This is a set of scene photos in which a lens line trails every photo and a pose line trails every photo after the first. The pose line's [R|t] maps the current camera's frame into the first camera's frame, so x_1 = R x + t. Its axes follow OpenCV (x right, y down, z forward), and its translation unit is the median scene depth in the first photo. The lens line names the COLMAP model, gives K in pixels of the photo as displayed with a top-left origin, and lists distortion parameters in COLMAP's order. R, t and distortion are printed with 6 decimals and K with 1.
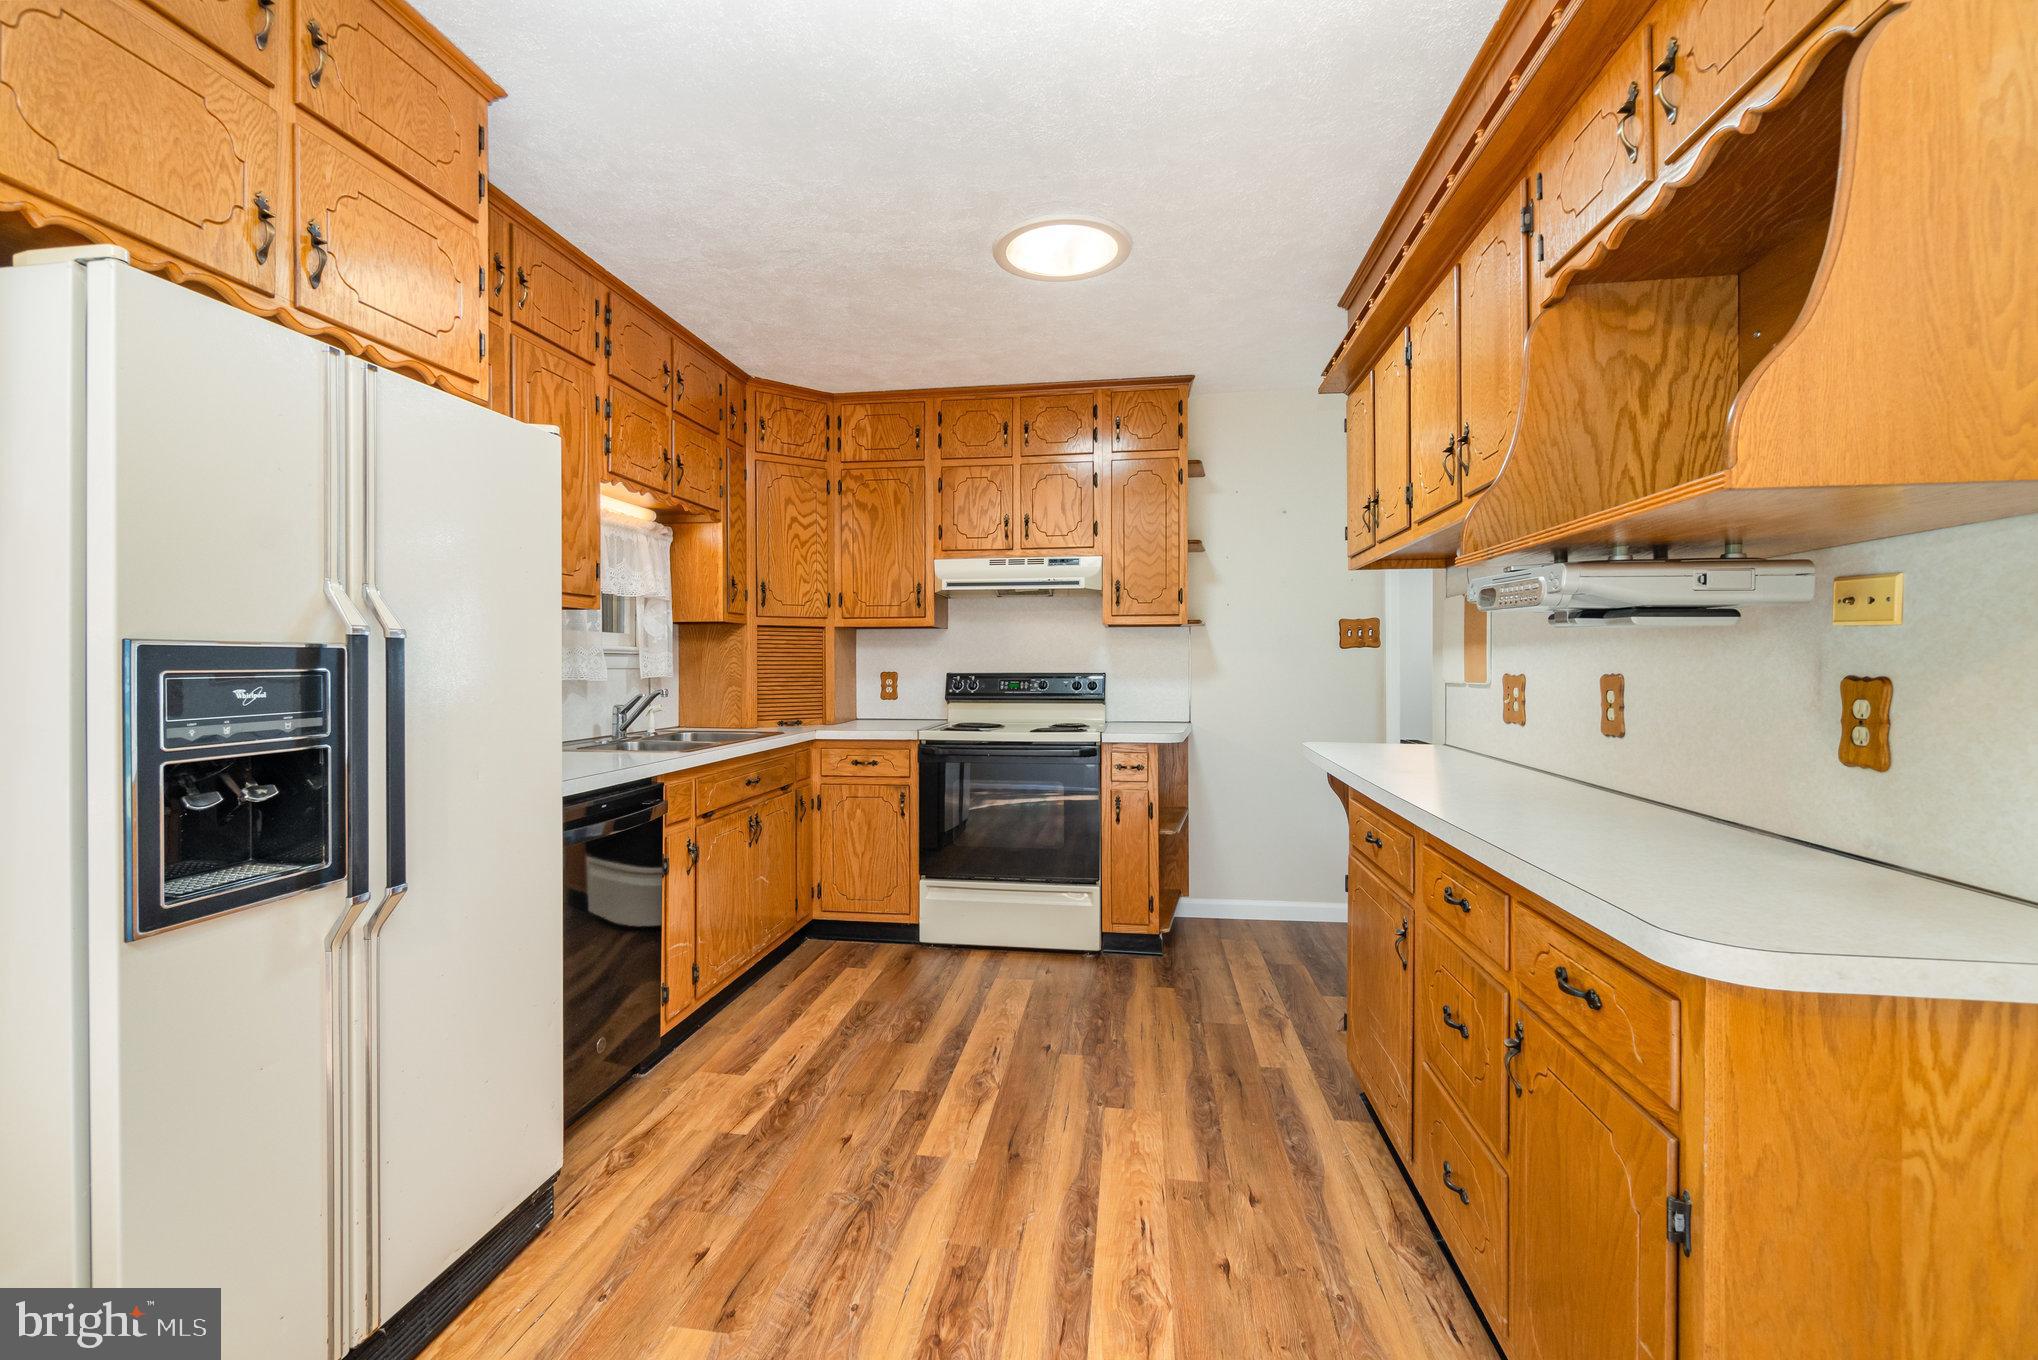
lens RADIAL K [[882.3, 0, 1003.7], [0, 882.3, 667.1], [0, 0, 1]] dist [0.000638, -0.000114]
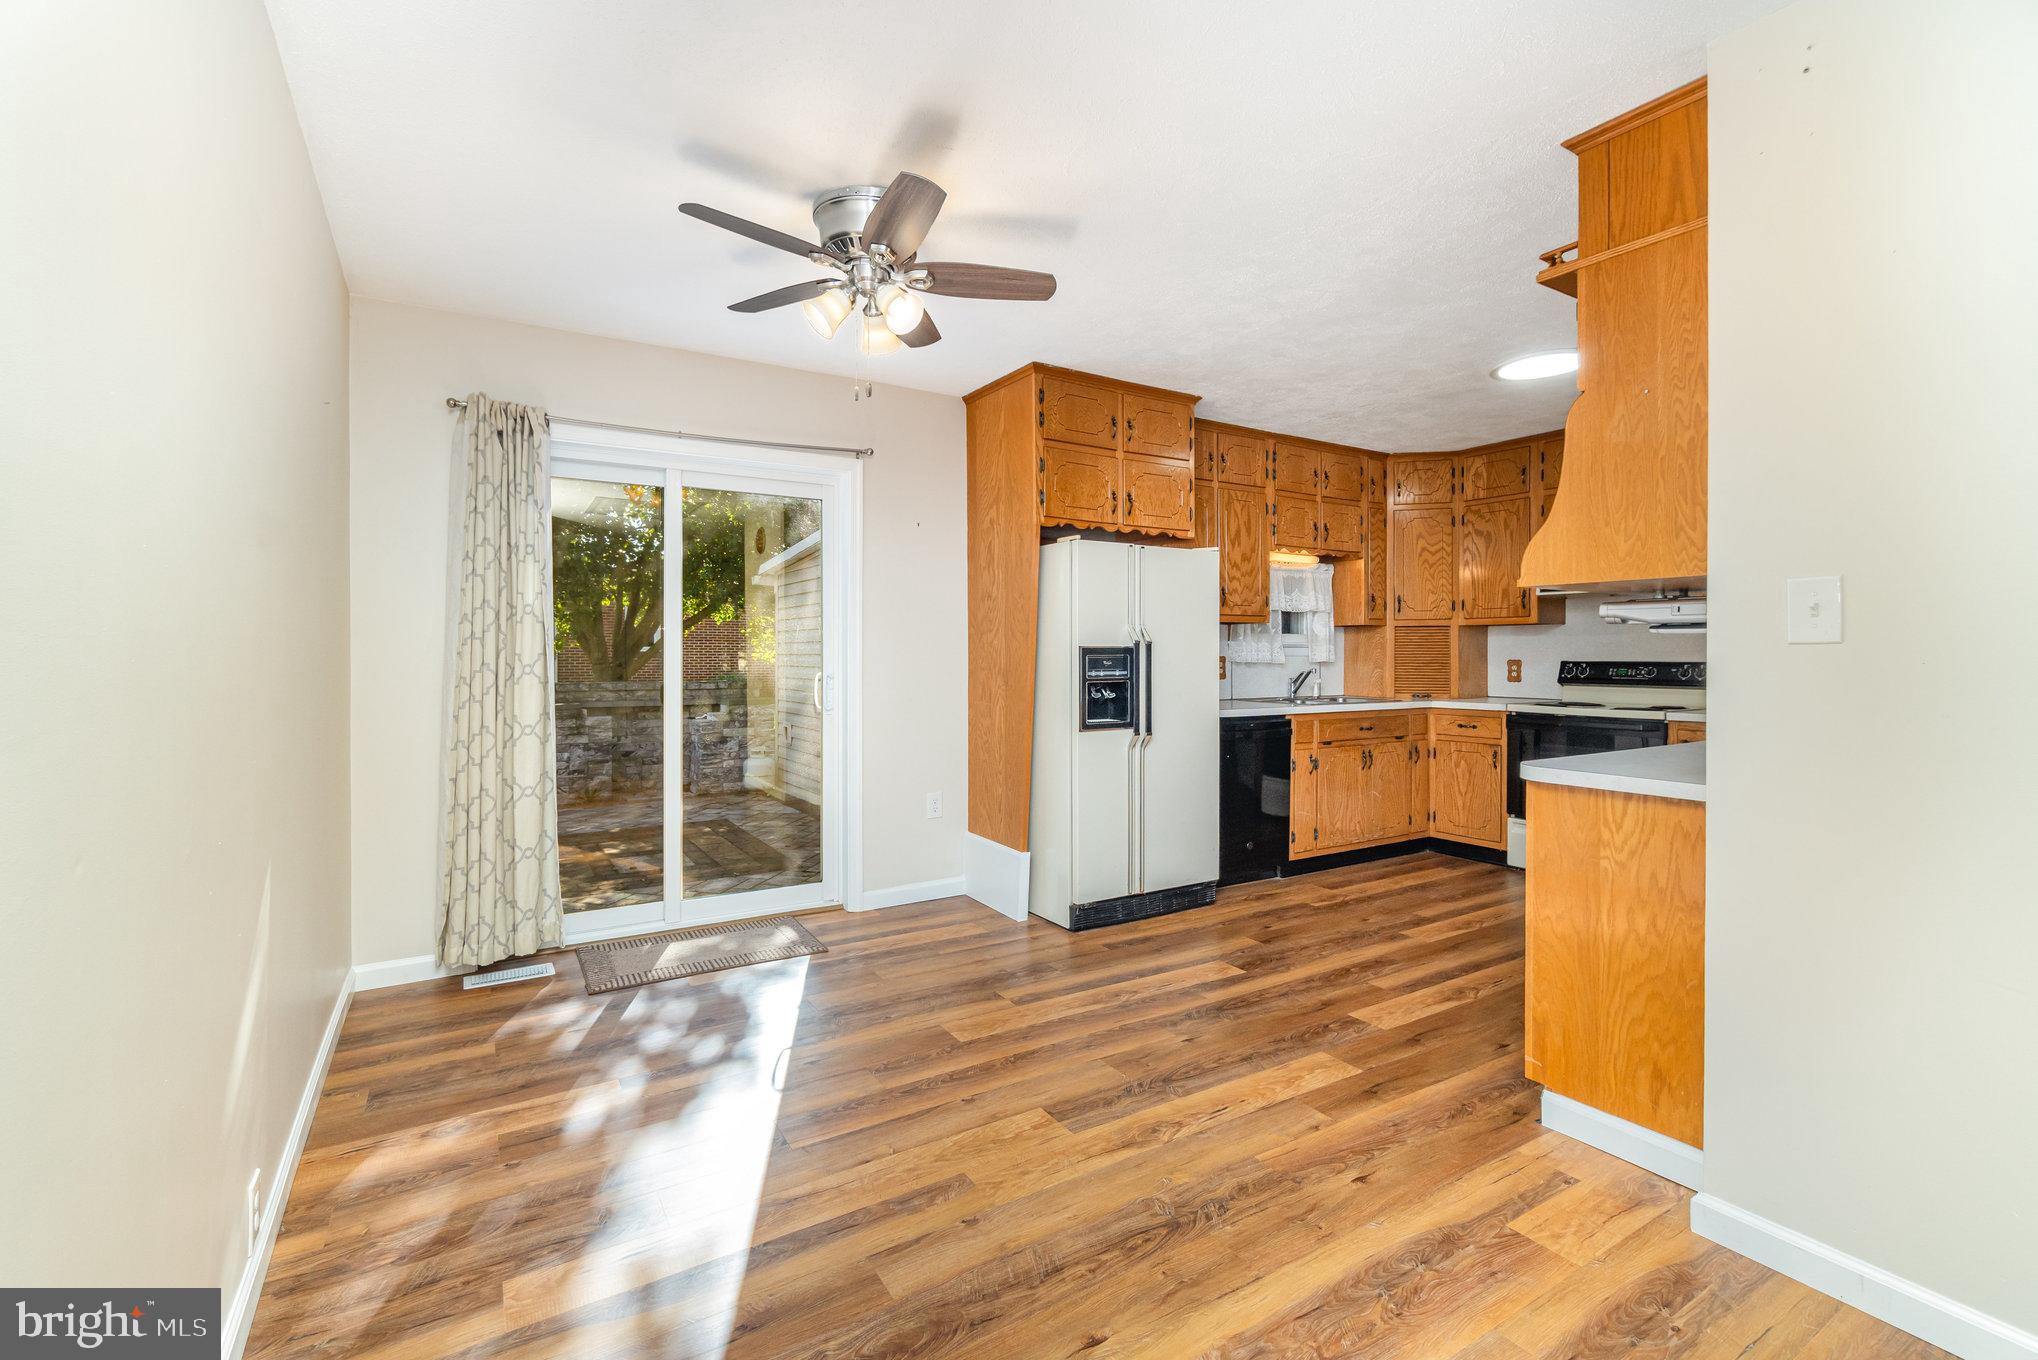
lens RADIAL K [[904.5, 0, 1007.2], [0, 904.5, 659.3], [0, 0, 1]] dist [0.000459, 0.000188]
pose [[0.648636, 0.006639, -0.761070, 0.677863], [-0.003926, 0.999978, 0.005377, 0.001227], [0.761089, -0.000500, 0.648647, -0.675732]]
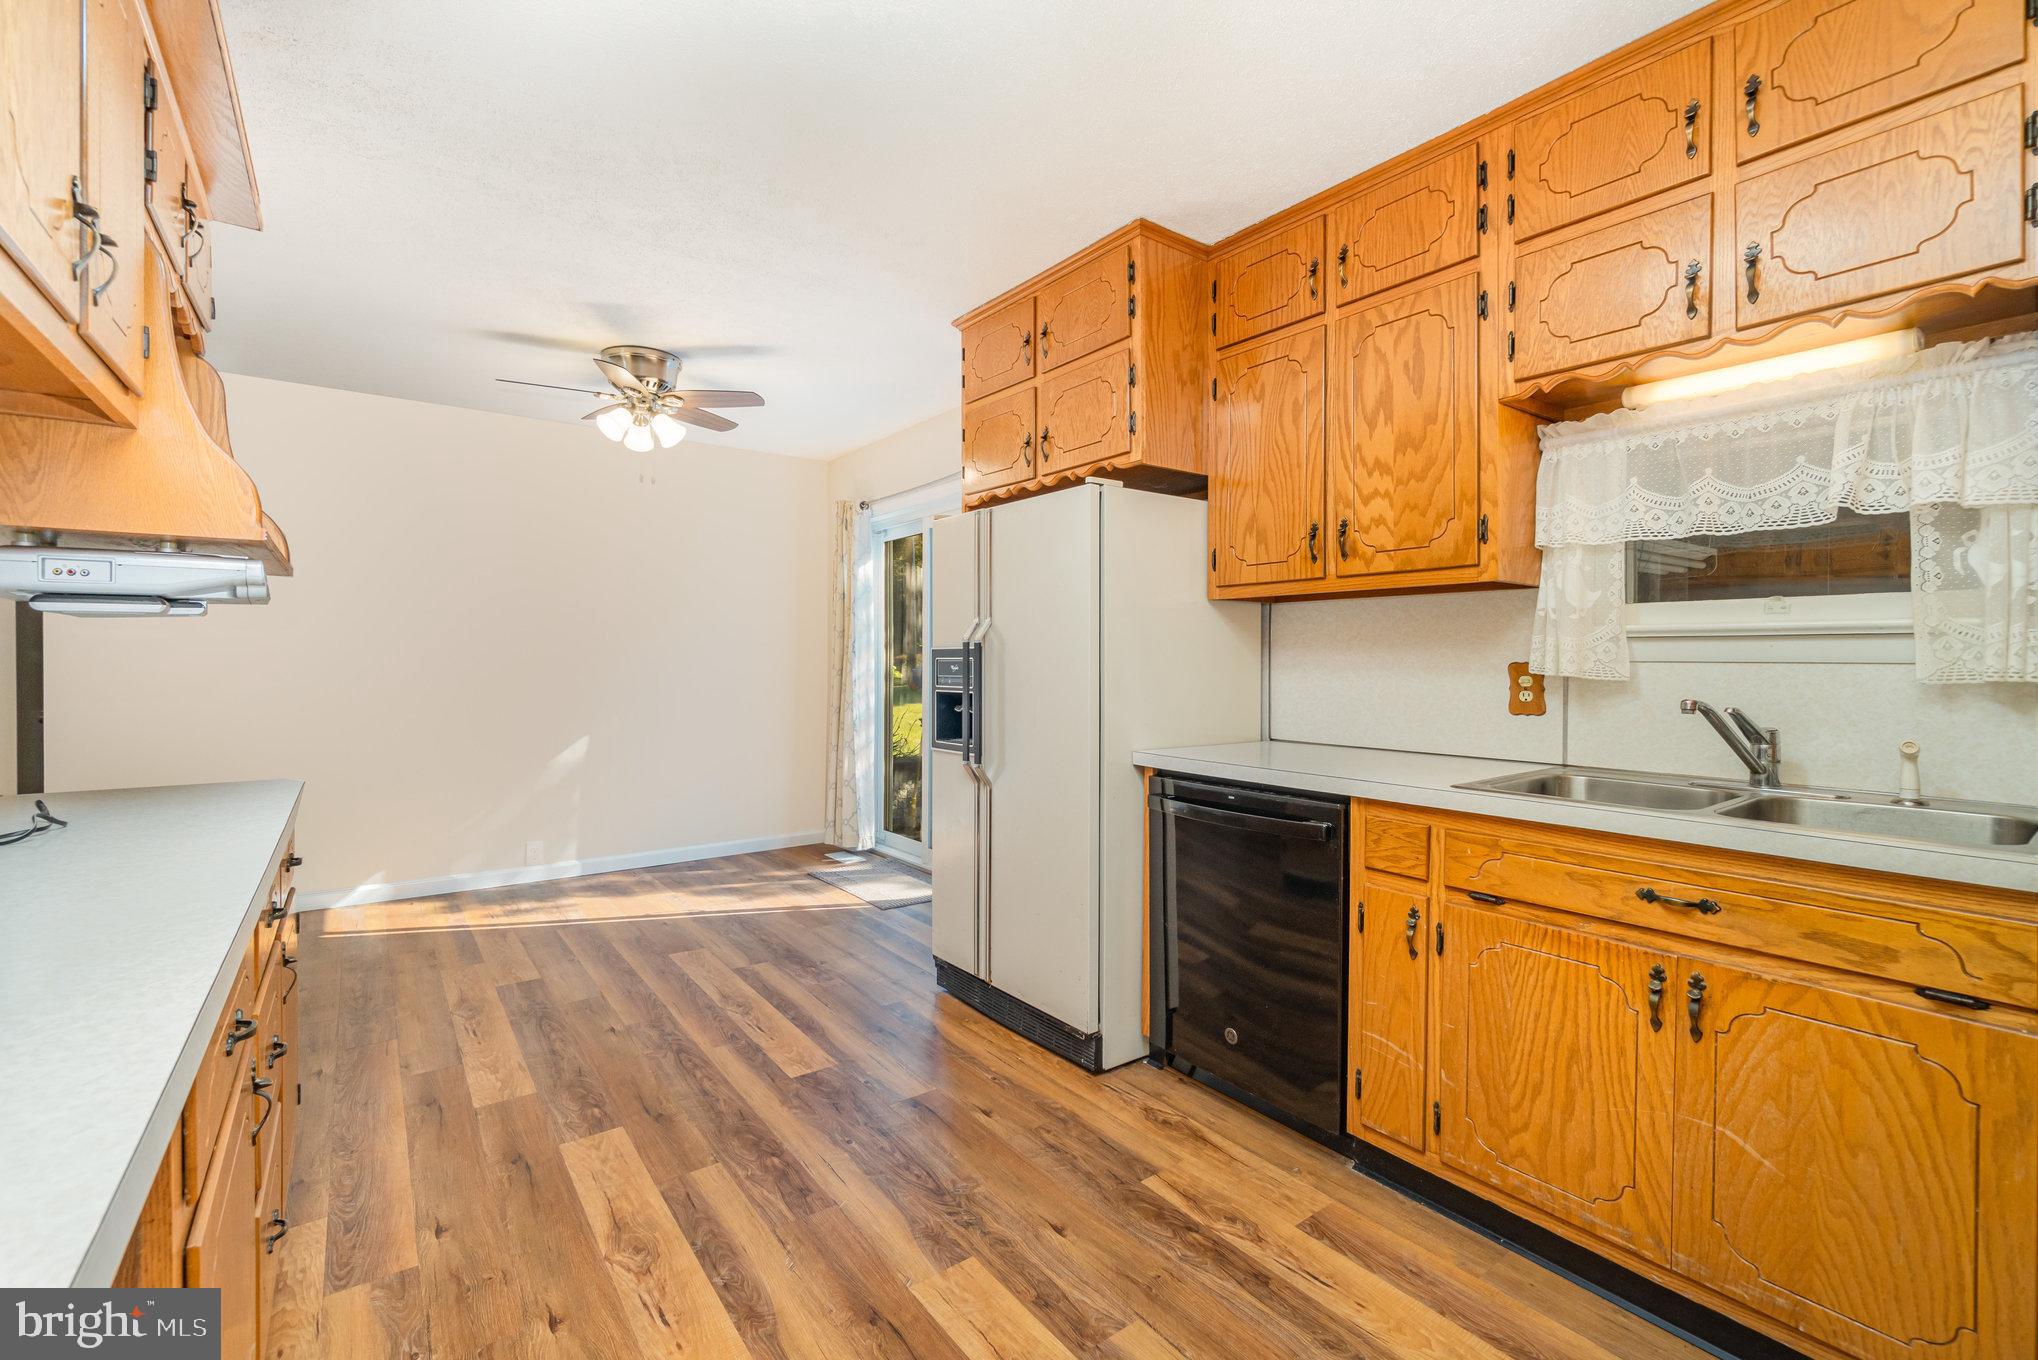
lens RADIAL K [[879.4, 0, 985.9], [0, 879.4, 664.2], [0, 0, 1]] dist [0.001374, -0.000217]
pose [[-0.720797, 0.000894, -0.693146, 0.402075], [-0.003865, 0.999978, 0.005310, 0.003140], [0.693136, 0.006506, -0.720778, 1.409340]]
